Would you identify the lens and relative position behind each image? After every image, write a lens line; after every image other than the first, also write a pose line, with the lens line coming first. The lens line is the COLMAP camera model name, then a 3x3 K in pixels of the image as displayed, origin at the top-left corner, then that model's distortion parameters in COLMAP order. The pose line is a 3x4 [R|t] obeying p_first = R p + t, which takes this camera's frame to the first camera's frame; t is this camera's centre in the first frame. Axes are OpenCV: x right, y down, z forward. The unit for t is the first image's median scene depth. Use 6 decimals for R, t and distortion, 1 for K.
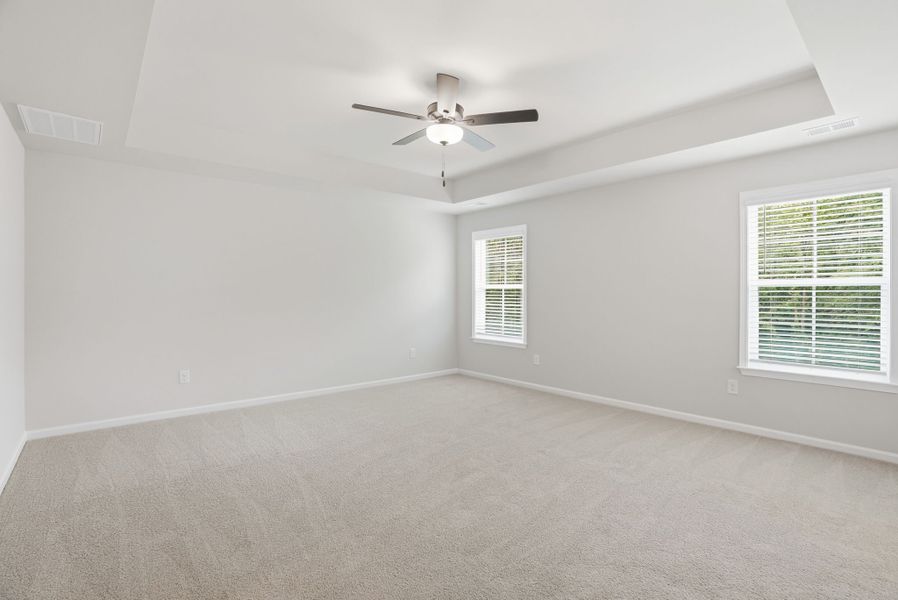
lens RADIAL K [[422.3, 0, 439.0], [0, 422.3, 292.8], [0, 0, 1]] dist [-0.028431, -0.000141]
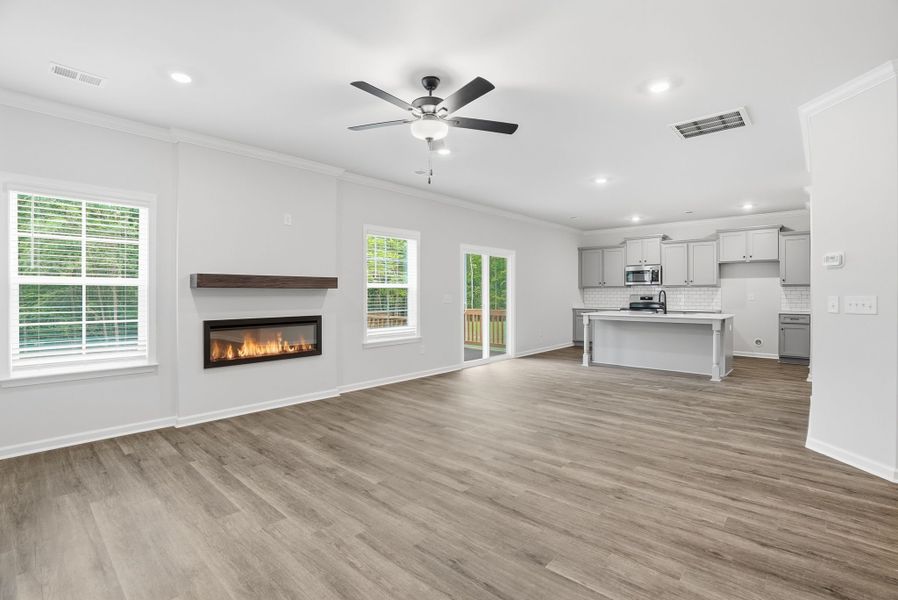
lens RADIAL K [[419.6, 0, 449.1], [0, 419.6, 291.8], [0, 0, 1]] dist [-0.068154, 0.025766]
pose [[-0.117081, 0.000465, 0.993122, -0.826120], [-0.001354, 0.999999, -0.000628, -0.000738], [-0.993121, -0.001418, -0.117080, 0.927693]]
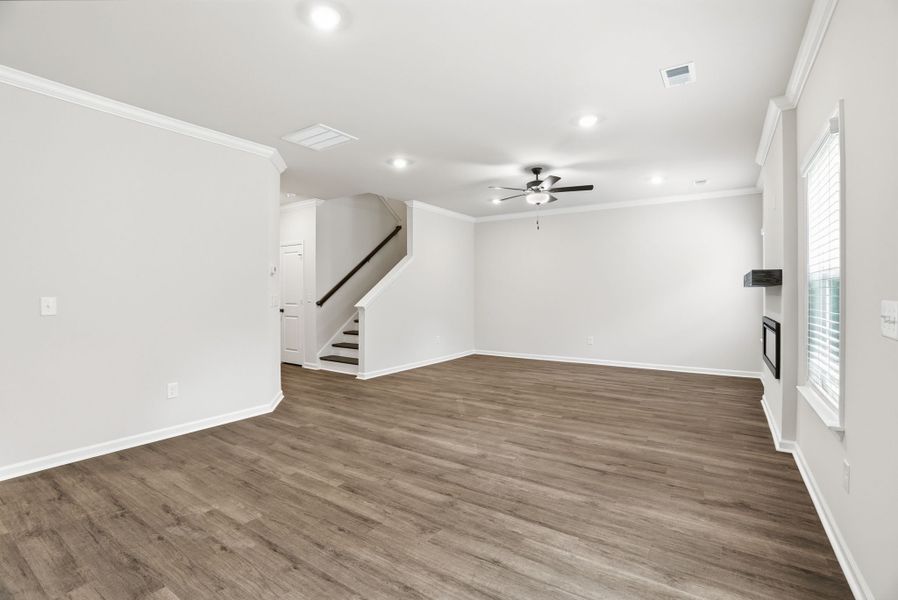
lens RADIAL K [[419.6, 0, 449.1], [0, 419.6, 291.8], [0, 0, 1]] dist [-0.068154, 0.025766]
pose [[0.262013, -0.004865, -0.965052, 1.343738], [0.004642, 0.999982, -0.003780, 0.003769], [0.965053, -0.003489, 0.262031, 0.184931]]
